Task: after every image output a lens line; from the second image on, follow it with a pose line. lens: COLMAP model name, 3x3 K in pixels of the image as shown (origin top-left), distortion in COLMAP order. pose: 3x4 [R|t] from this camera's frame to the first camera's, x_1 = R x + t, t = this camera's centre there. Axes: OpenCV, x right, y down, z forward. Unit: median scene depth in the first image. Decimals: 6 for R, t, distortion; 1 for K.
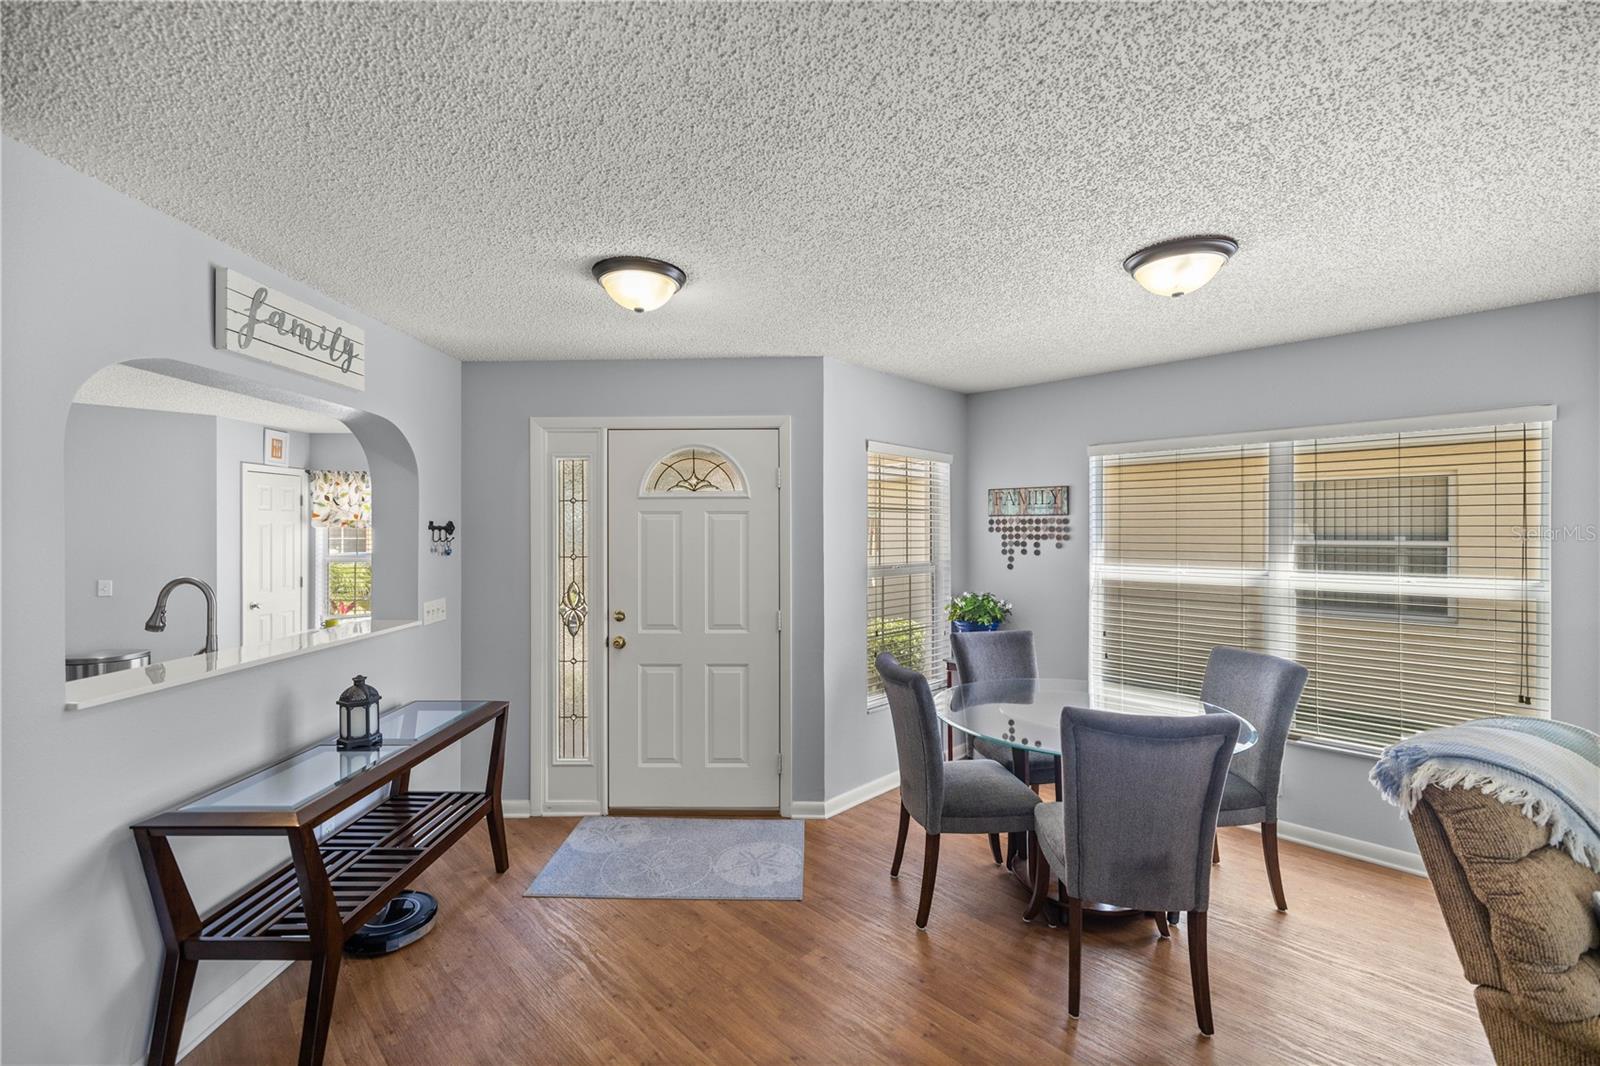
lens RADIAL K [[674.1, 0, 791.1], [0, 674.1, 536.7], [0, 0, 1]] dist [-0.000154, -0.000865]
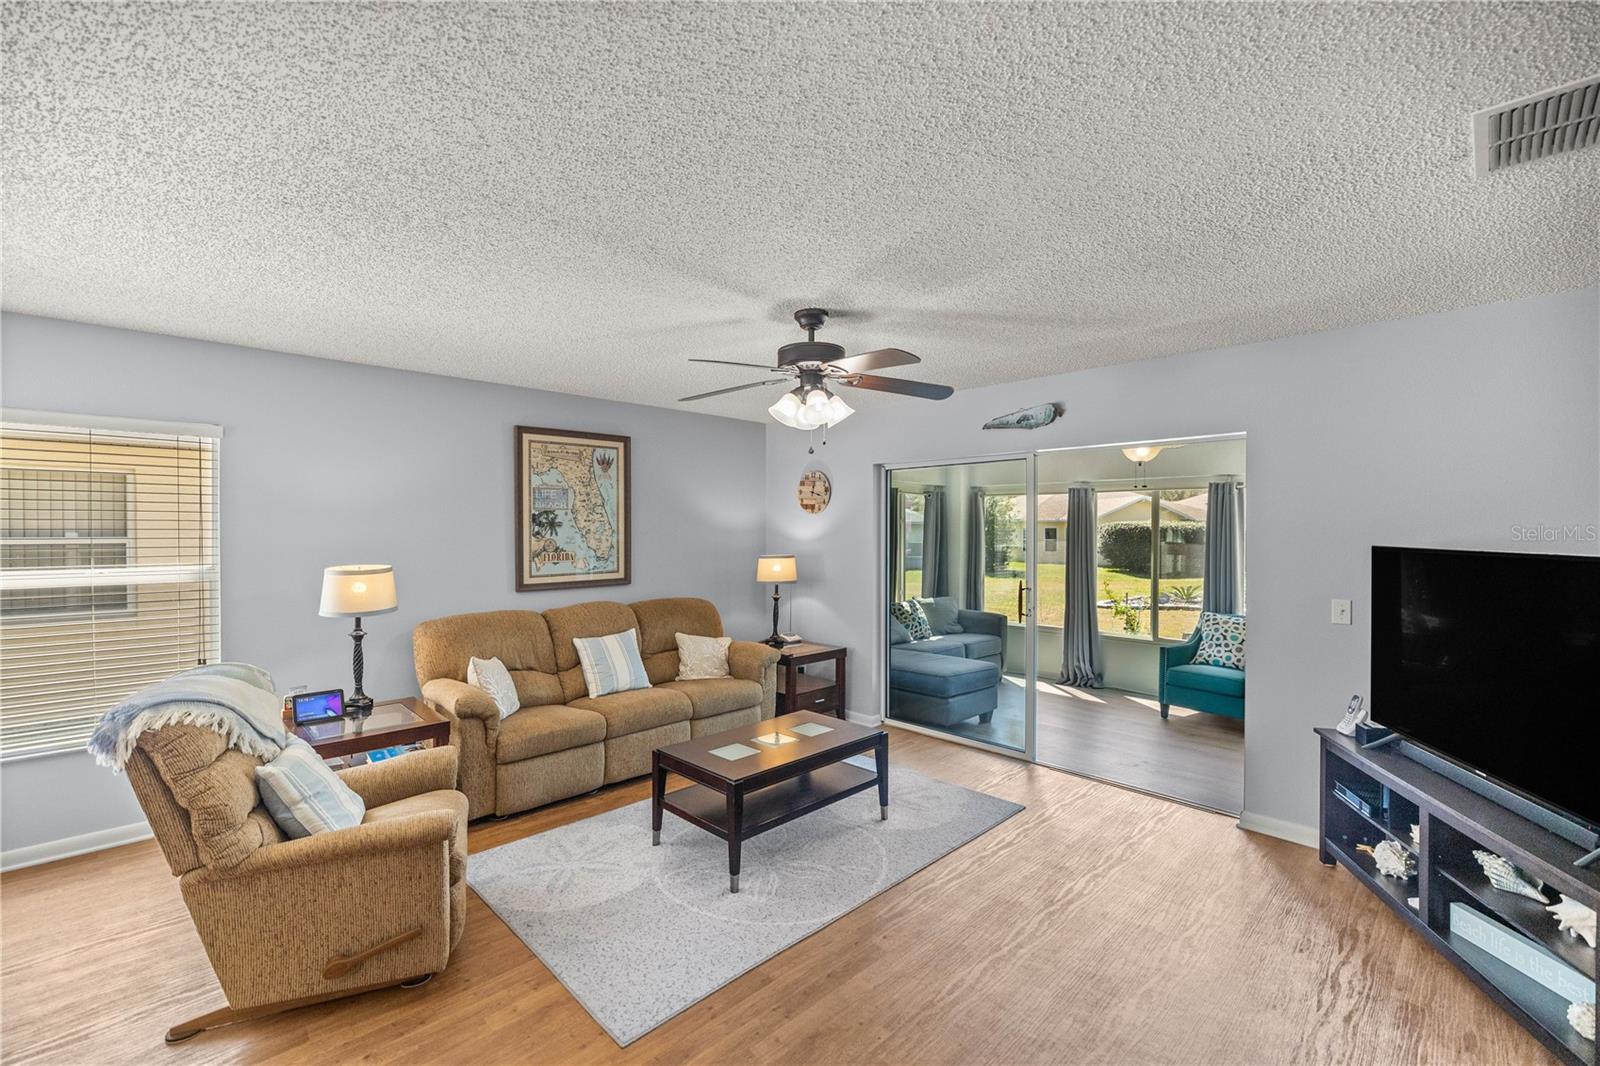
lens RADIAL K [[674.1, 0, 790.0], [0, 674.1, 531.6], [0, 0, 1]] dist [-0.000154, -0.000865]
pose [[0.011603, -0.001457, 0.999932, -0.171885], [0.003816, 0.999992, 0.001413, 0.009044], [-0.999925, 0.003799, 0.011608, -0.122308]]
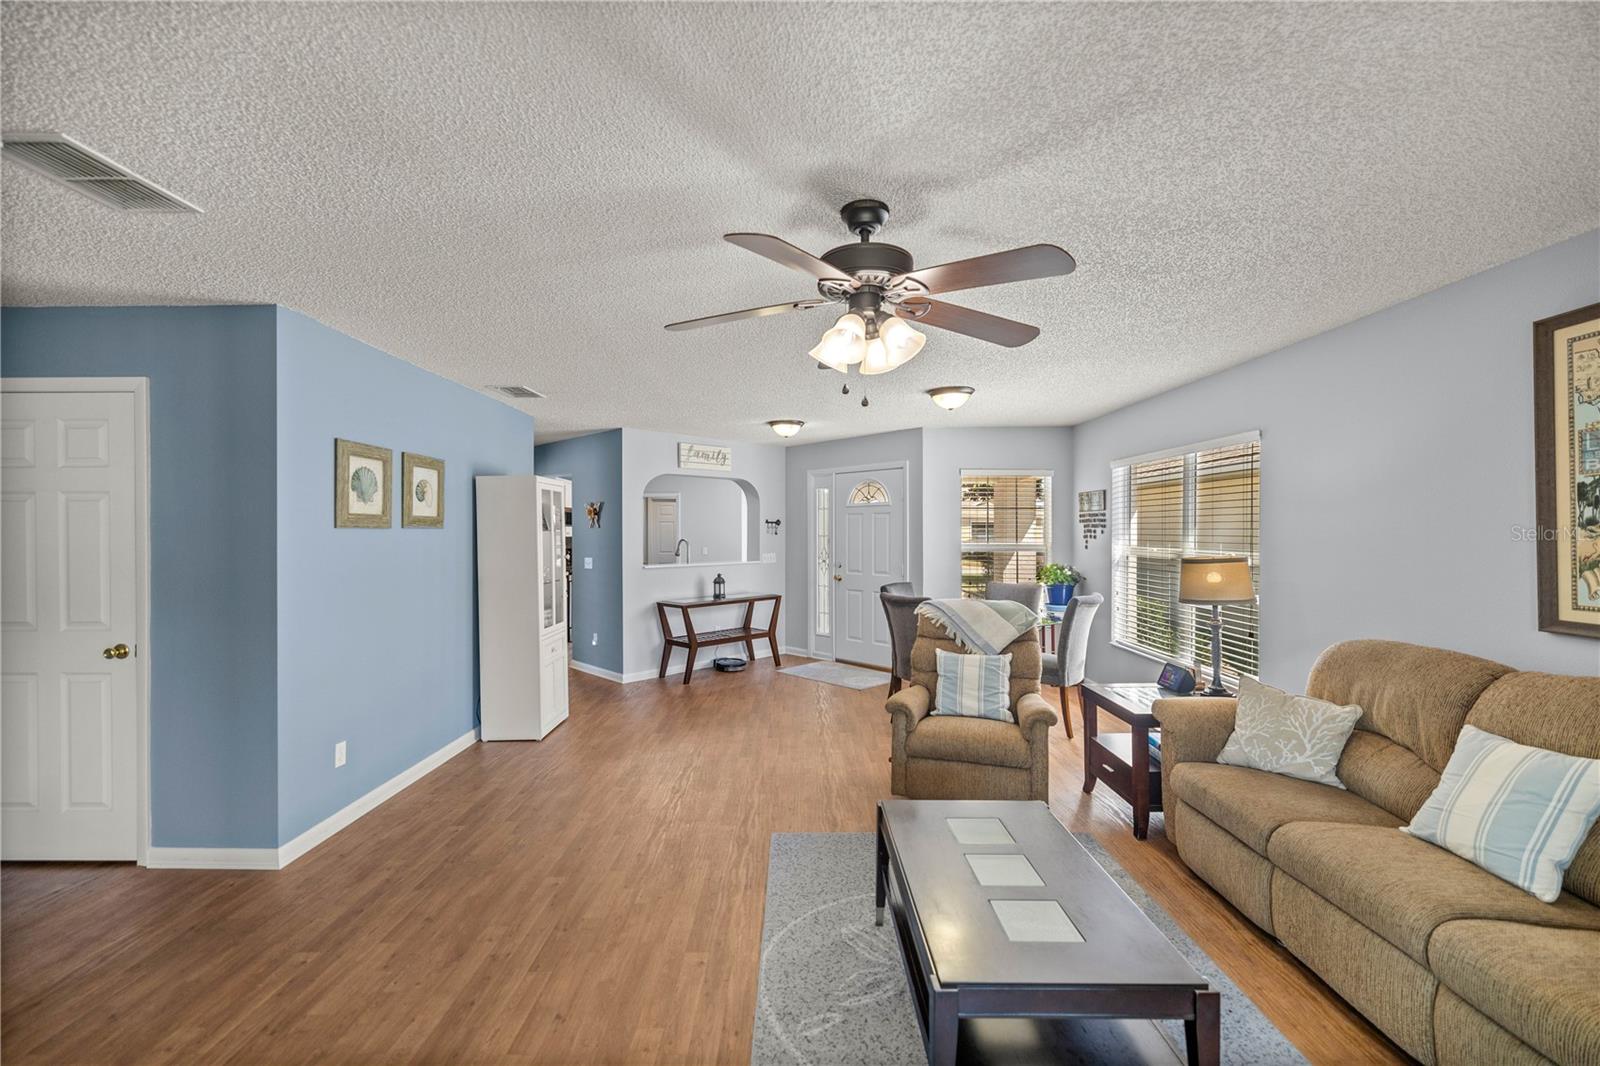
lens RADIAL K [[674.1, 0, 802.8], [0, 674.1, 540.2], [0, 0, 1]] dist [-0.000154, -0.000865]
pose [[0.713135, 0.010135, -0.700953, 2.104398], [-0.003942, 0.999938, 0.010448, 0.042378], [0.701016, -0.004688, 0.713131, -1.028508]]
